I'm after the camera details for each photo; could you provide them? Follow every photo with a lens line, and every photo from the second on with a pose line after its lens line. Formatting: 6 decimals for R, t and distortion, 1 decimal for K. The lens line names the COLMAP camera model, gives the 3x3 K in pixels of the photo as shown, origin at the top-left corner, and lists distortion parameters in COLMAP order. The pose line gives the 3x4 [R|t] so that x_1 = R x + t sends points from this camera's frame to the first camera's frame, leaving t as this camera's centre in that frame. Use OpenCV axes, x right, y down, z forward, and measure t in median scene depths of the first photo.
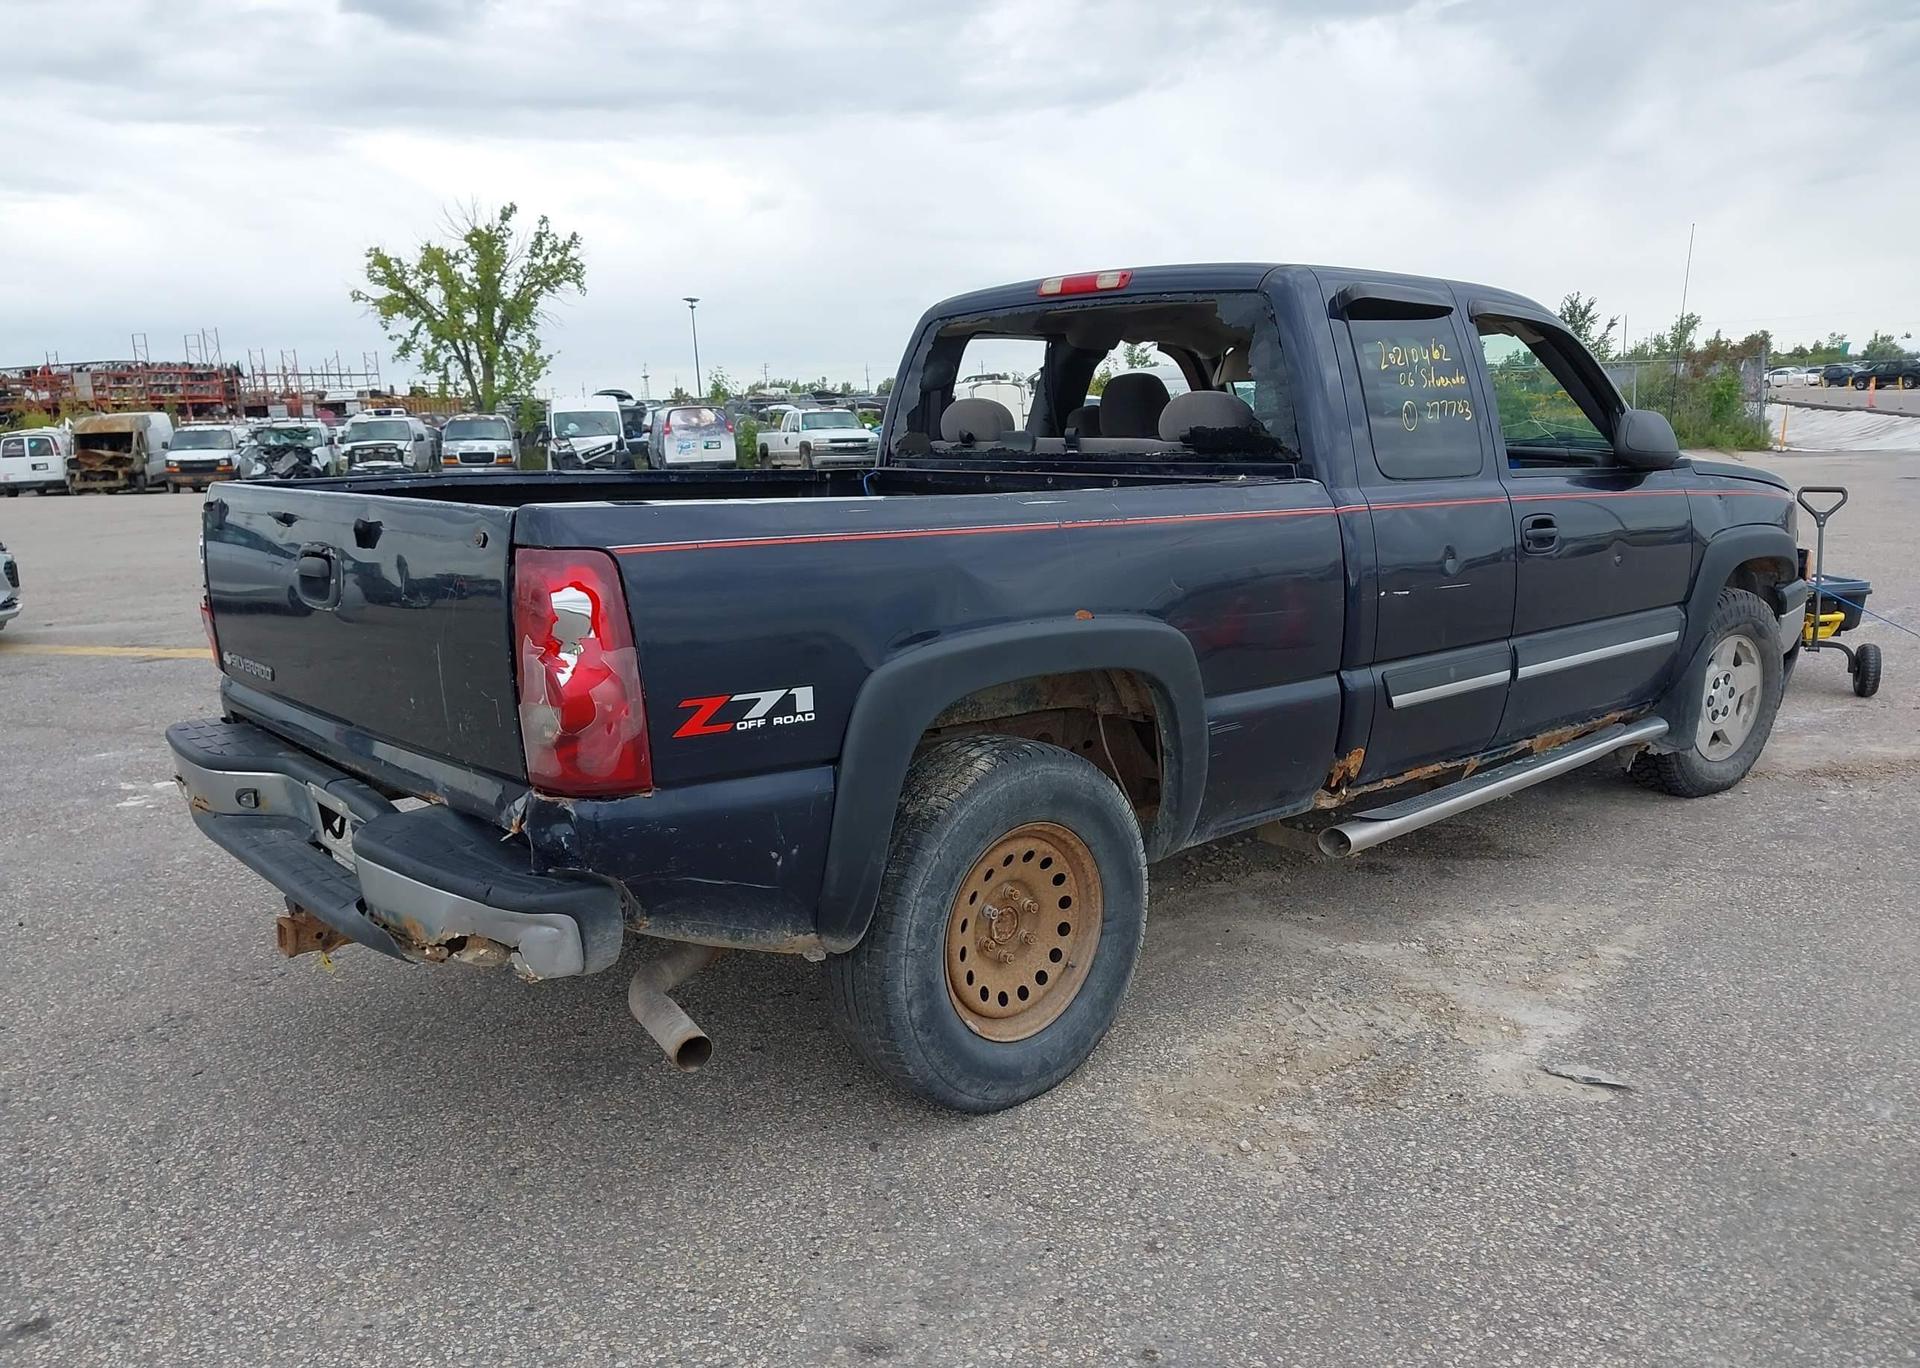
lens RADIAL K [[1513.3, 0, 931.9], [0, 1513.3, 703.3], [0, 0, 1]] dist [0.049372, -0.063954]
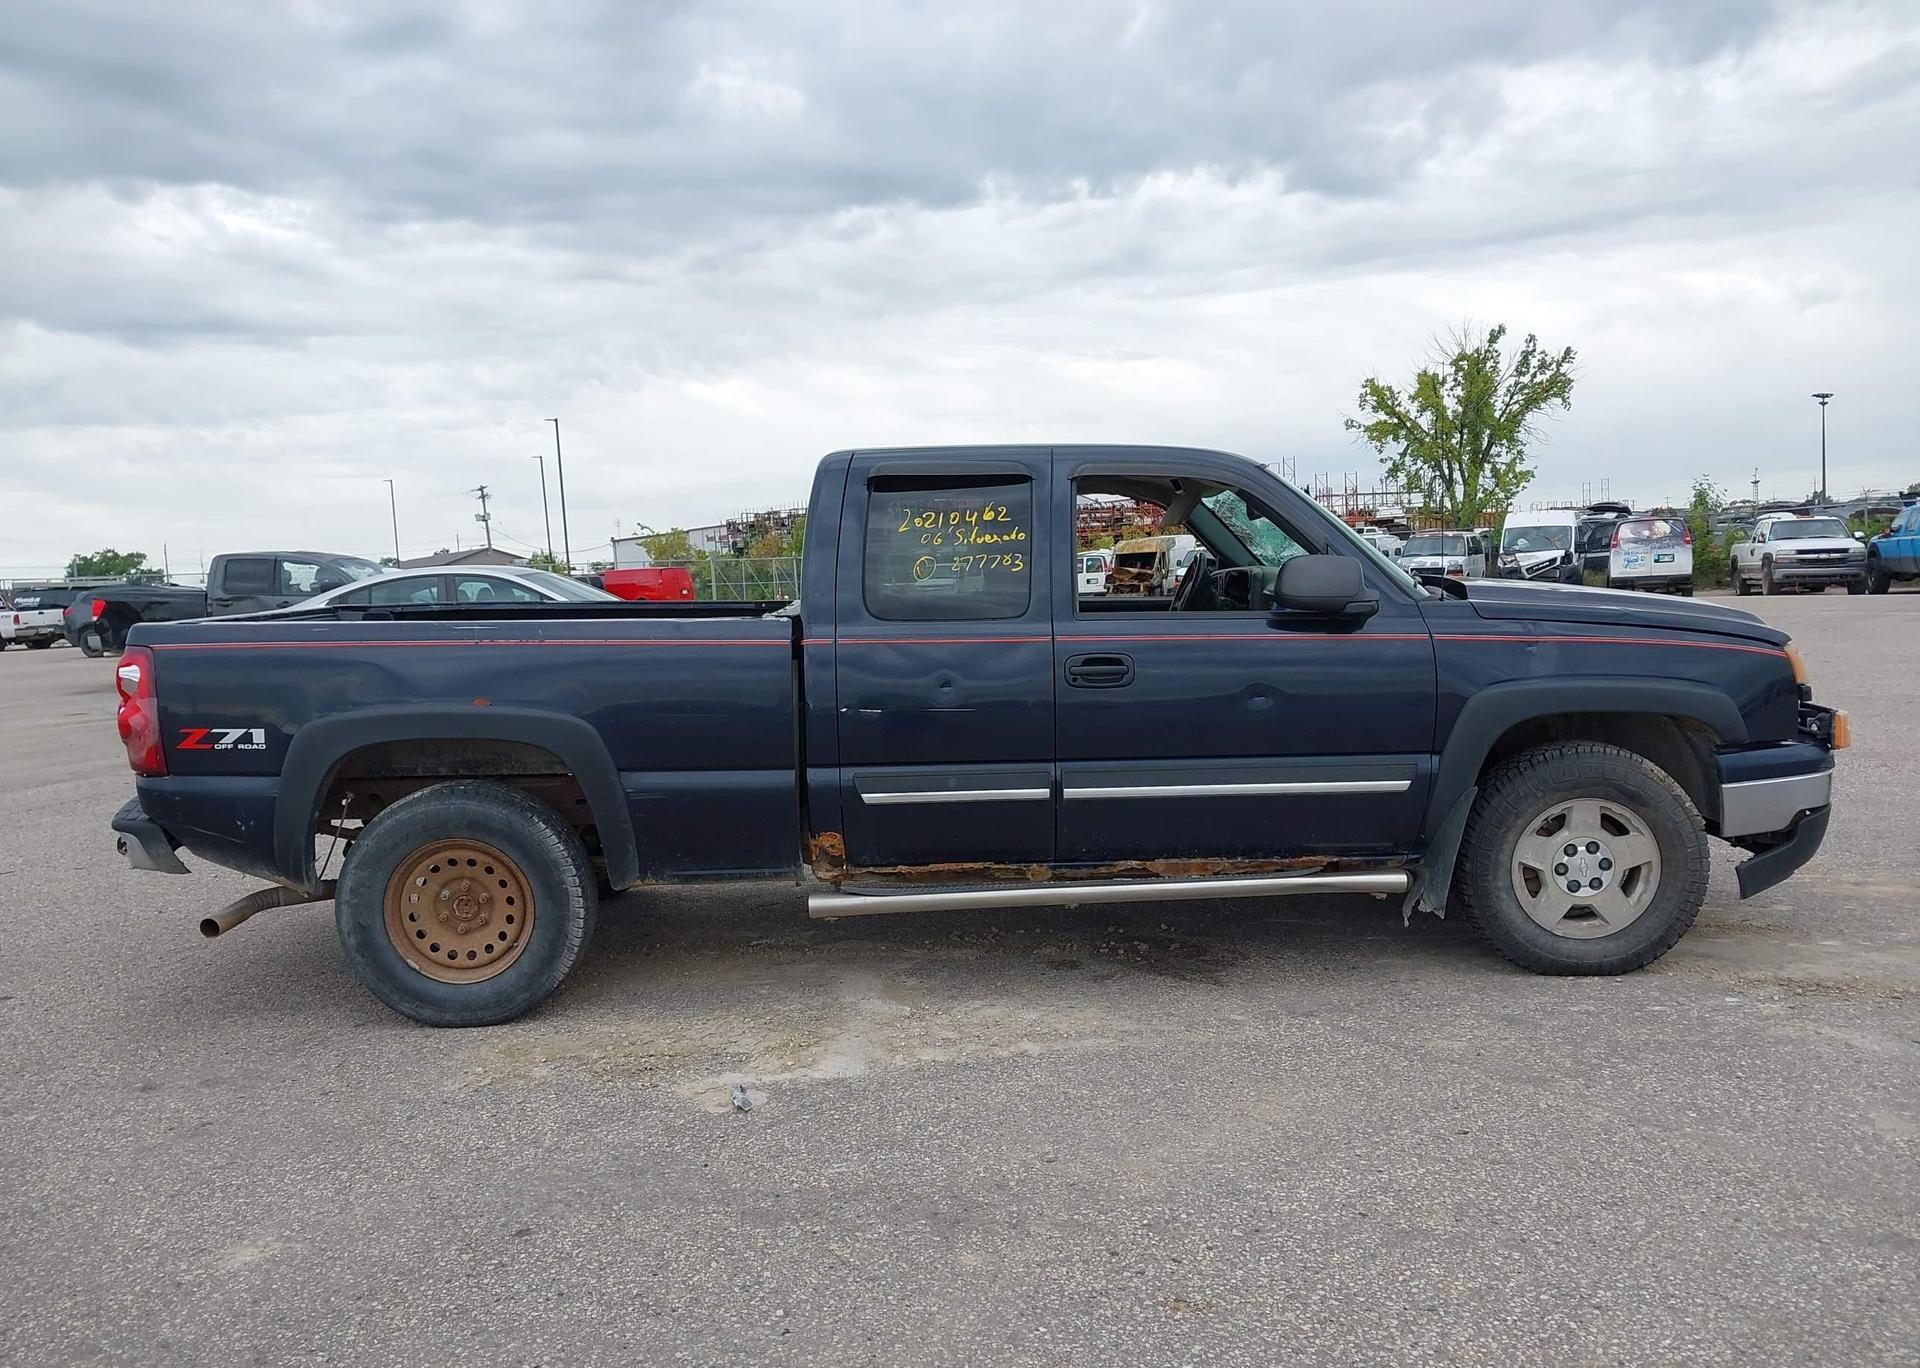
lens RADIAL K [[1513.3, 0, 963.5], [0, 1513.3, 686.3], [0, 0, 1]] dist [0.049372, -0.063954]
pose [[0.764705, 0.050374, -0.642408, 0.798146], [-0.103149, 0.993653, -0.044869, -0.031336], [0.636071, 0.100575, 0.765048, 0.076407]]
